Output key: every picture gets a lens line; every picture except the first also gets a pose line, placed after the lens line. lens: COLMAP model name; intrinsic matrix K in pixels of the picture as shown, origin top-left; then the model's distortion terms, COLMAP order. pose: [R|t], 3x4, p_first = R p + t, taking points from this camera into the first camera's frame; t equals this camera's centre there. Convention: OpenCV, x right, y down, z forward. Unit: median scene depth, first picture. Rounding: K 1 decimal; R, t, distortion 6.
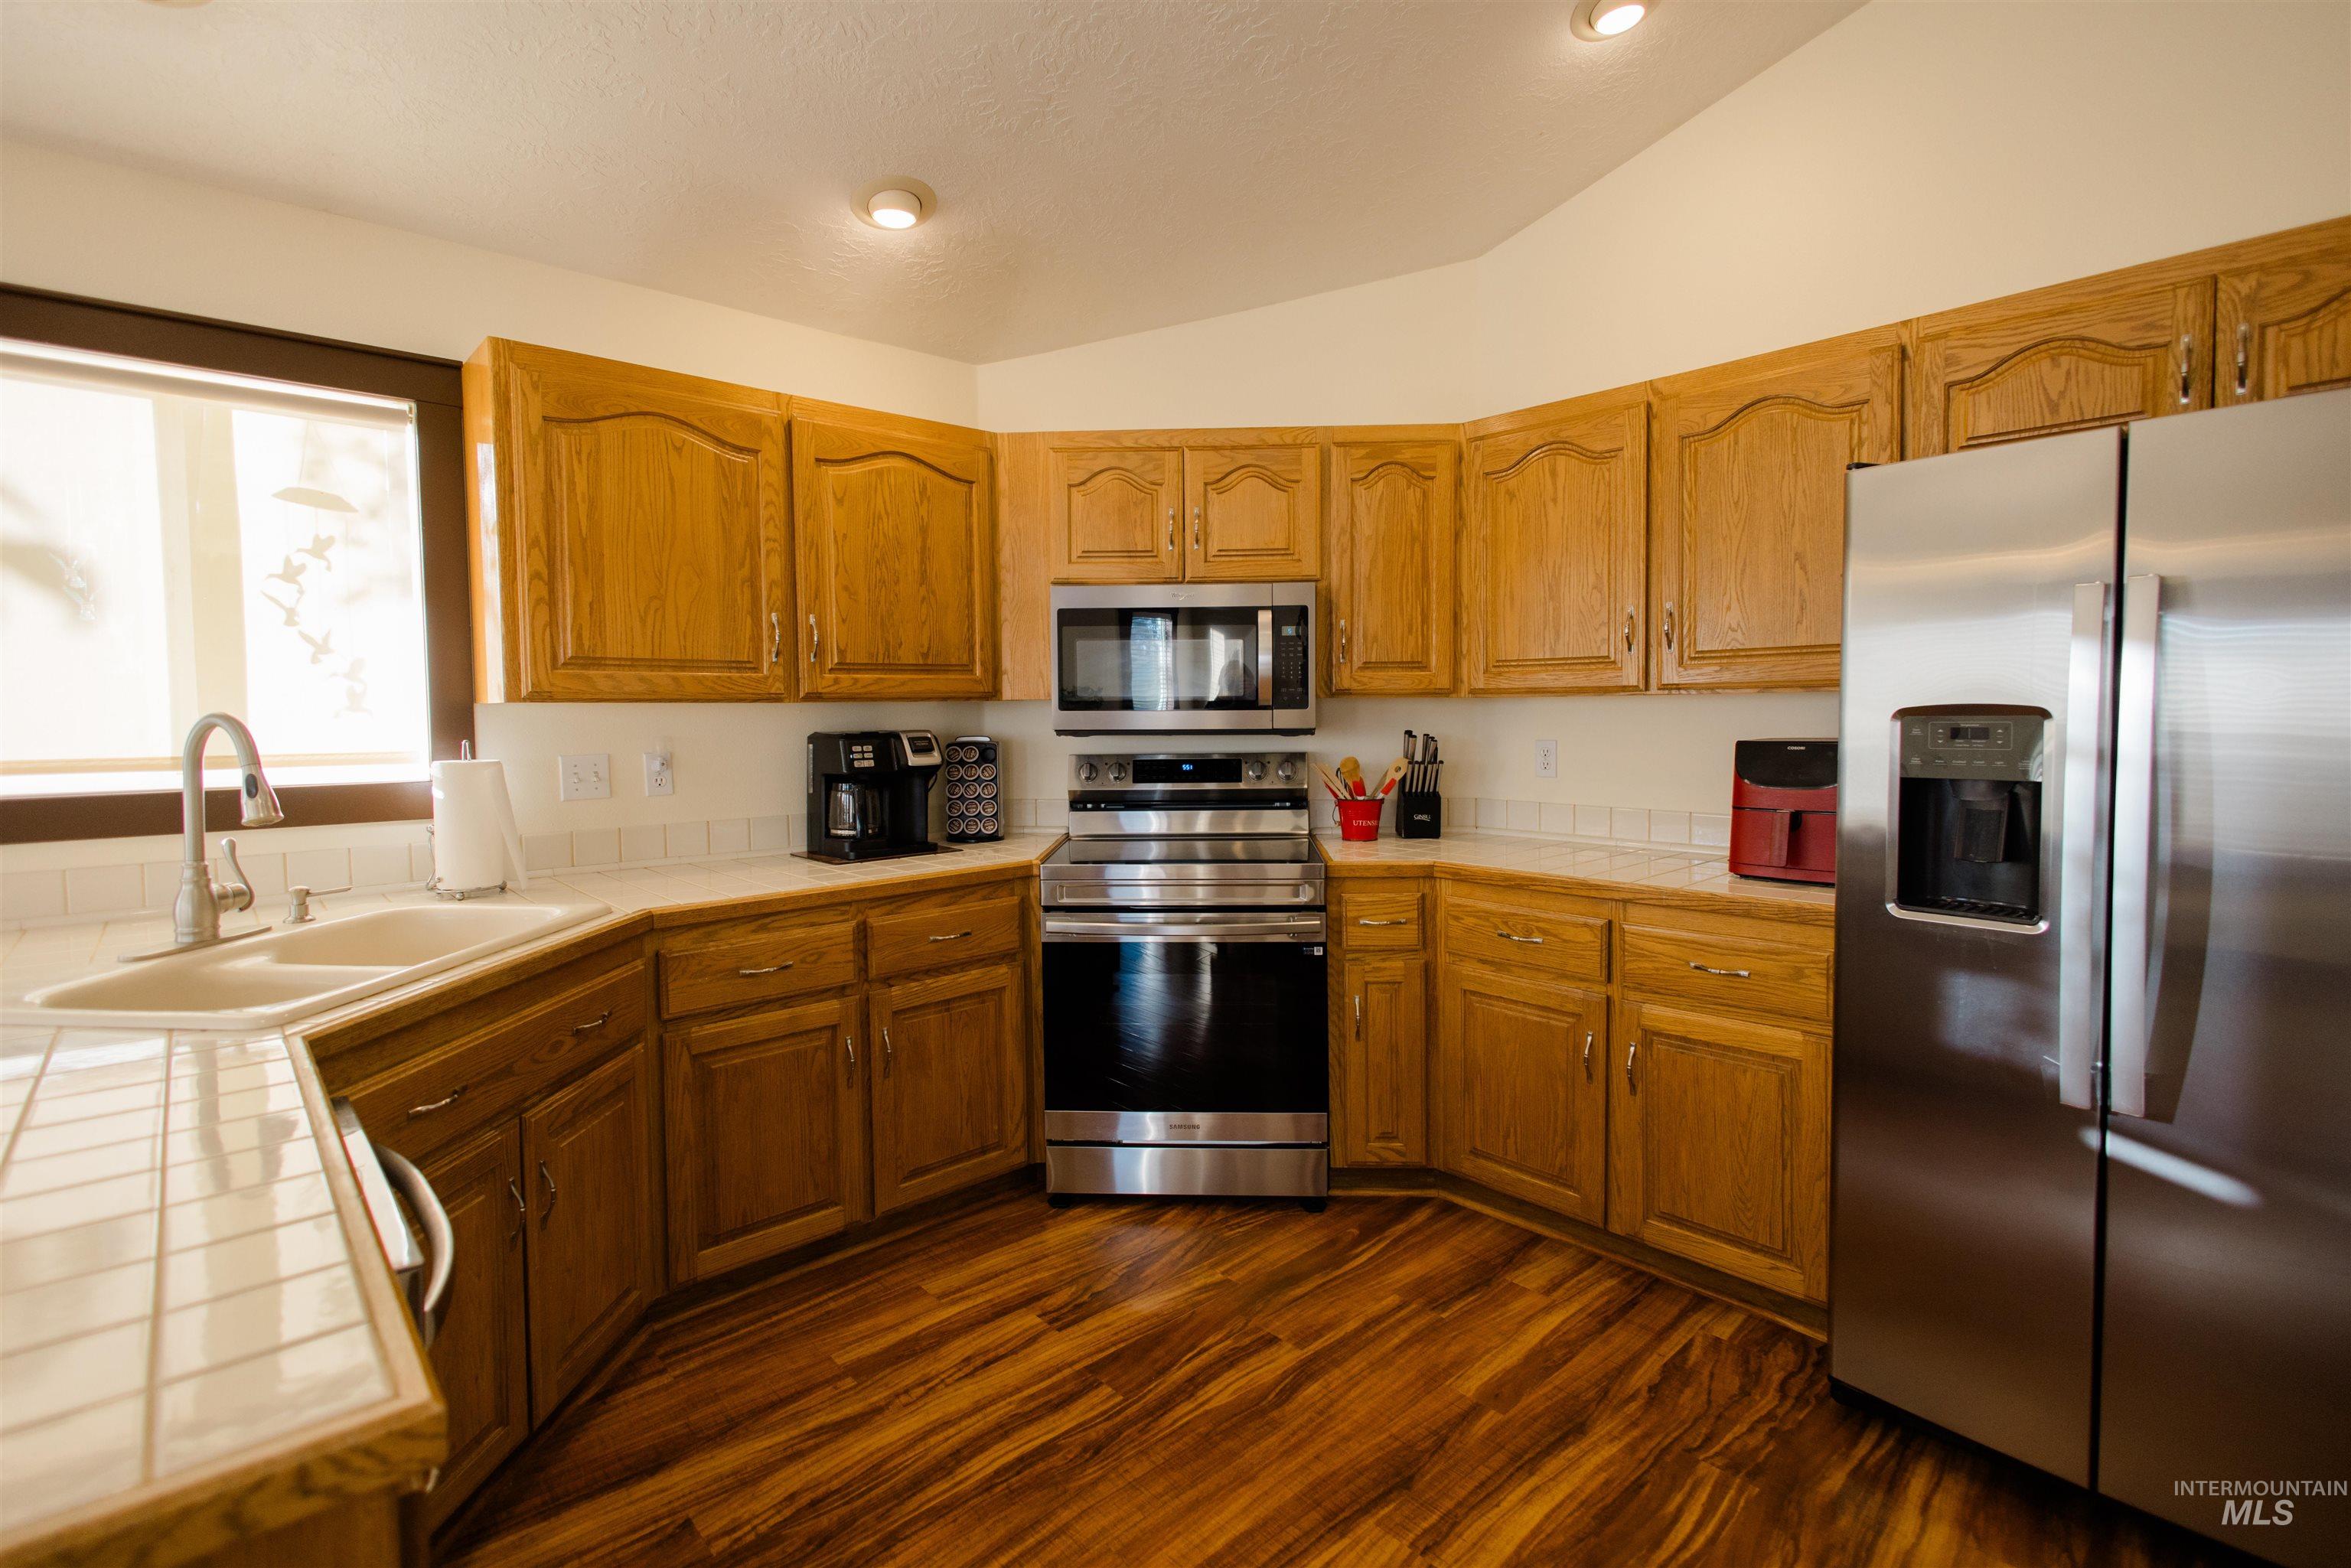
lens RADIAL K [[1101.9, 0, 1164.0], [0, 1101.9, 761.0], [0, 0, 1]] dist [0.005459, -0.000967]
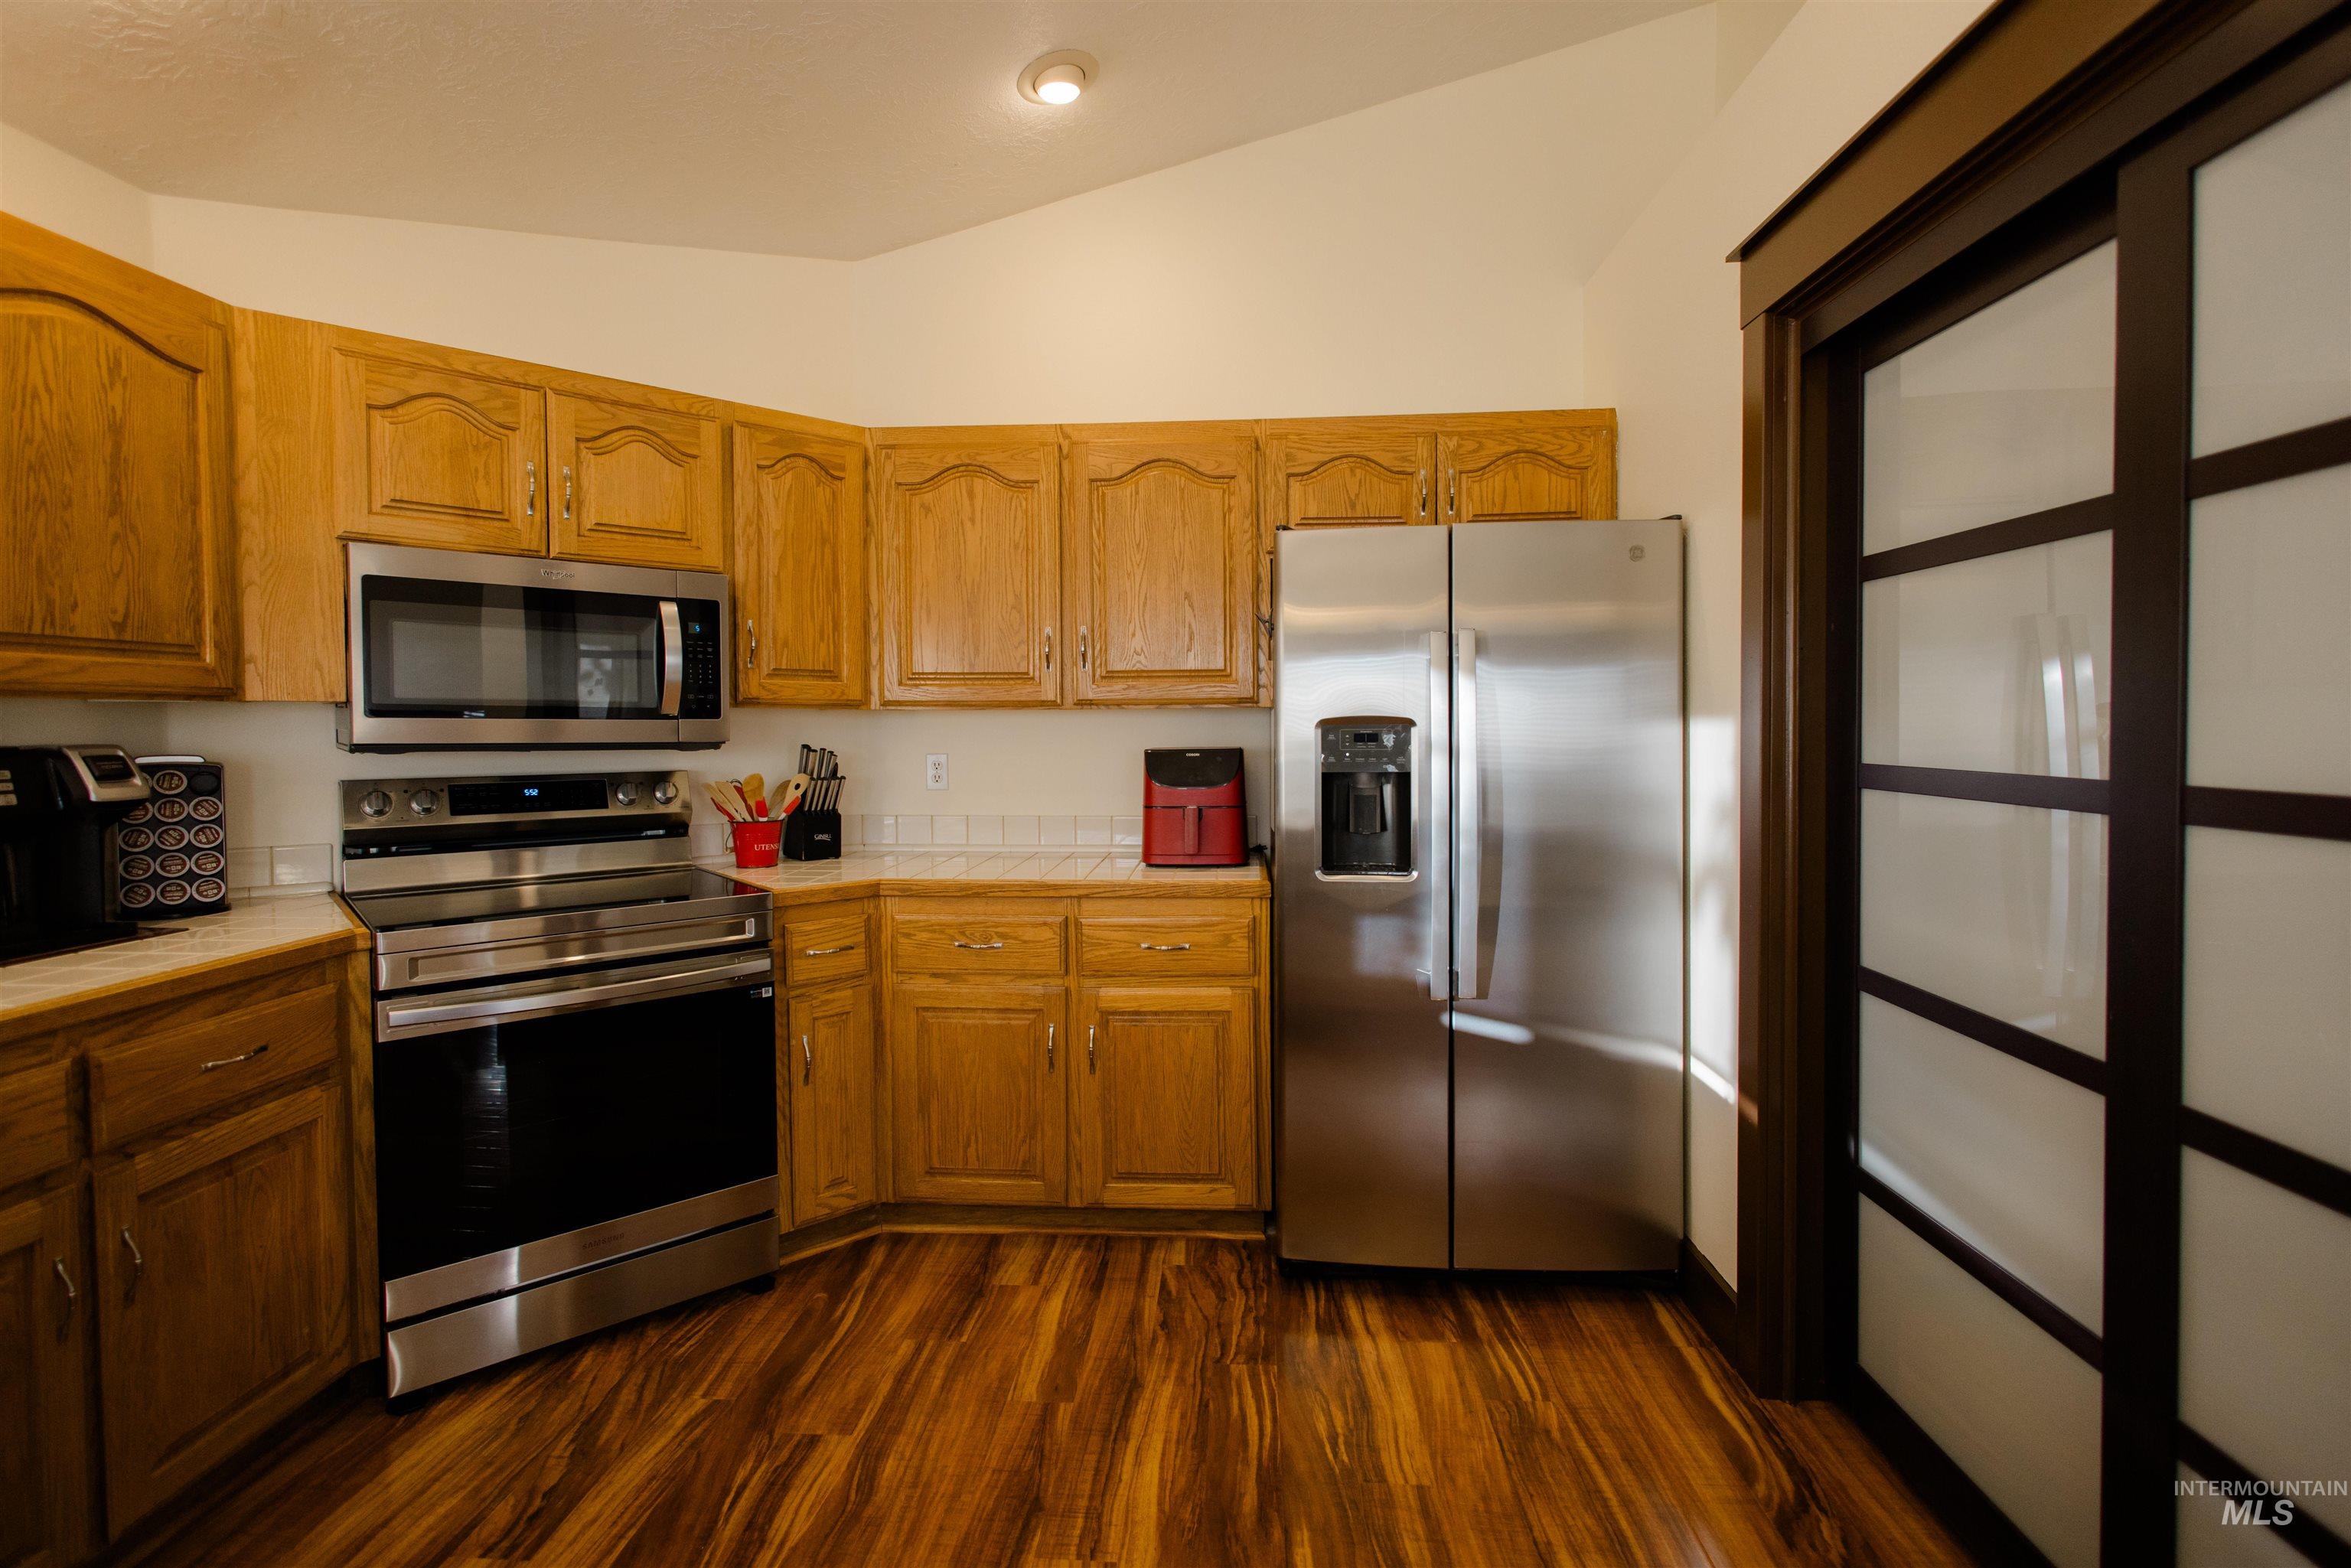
lens RADIAL K [[1101.9, 0, 1175.5], [0, 1101.9, 768.1], [0, 0, 1]] dist [0.005459, -0.000967]
pose [[0.714493, -0.018156, 0.699407, -0.246187], [0.030587, 0.999518, -0.005301, 0.007627], [-0.698974, 0.025180, 0.714704, 0.135795]]
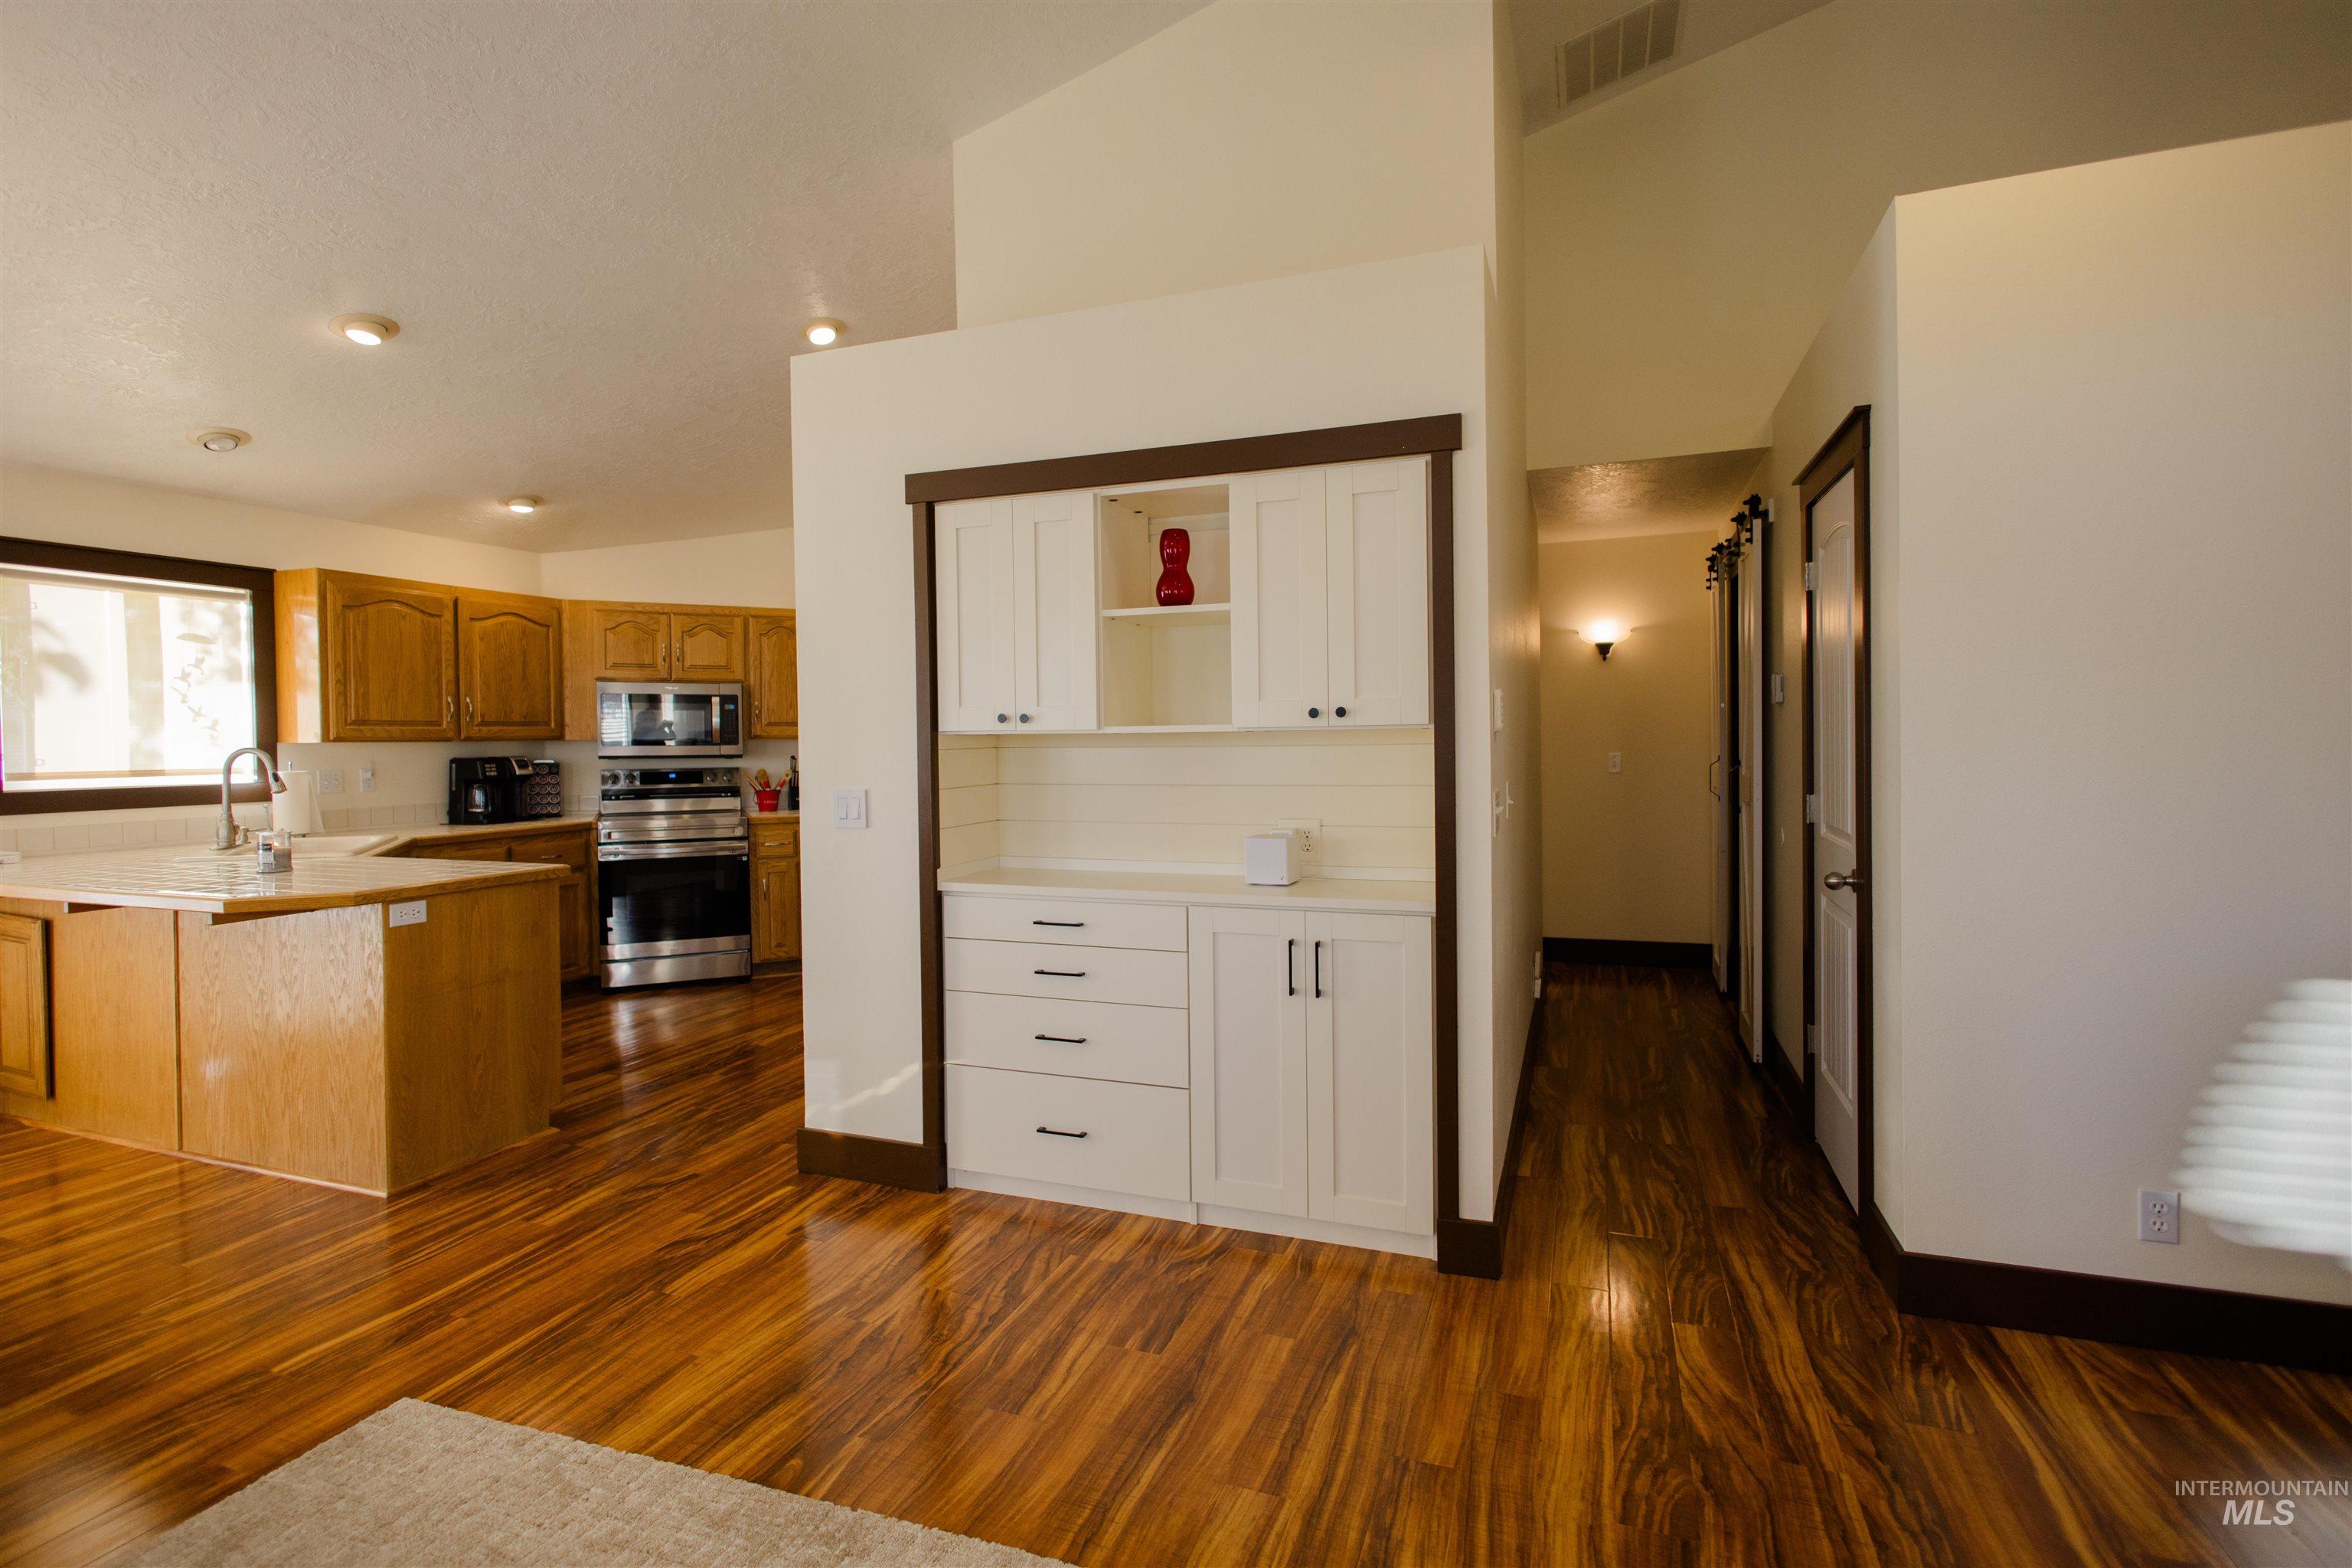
lens RADIAL K [[1102.4, 0, 1161.2], [0, 1102.4, 774.8], [0, 0, 1]] dist [0.005459, -0.000967]
pose [[0.887614, -0.011186, 0.460452, -0.130373], [0.017798, 0.999791, -0.010022, 0.047102], [-0.460244, 0.017091, 0.887628, -1.312270]]
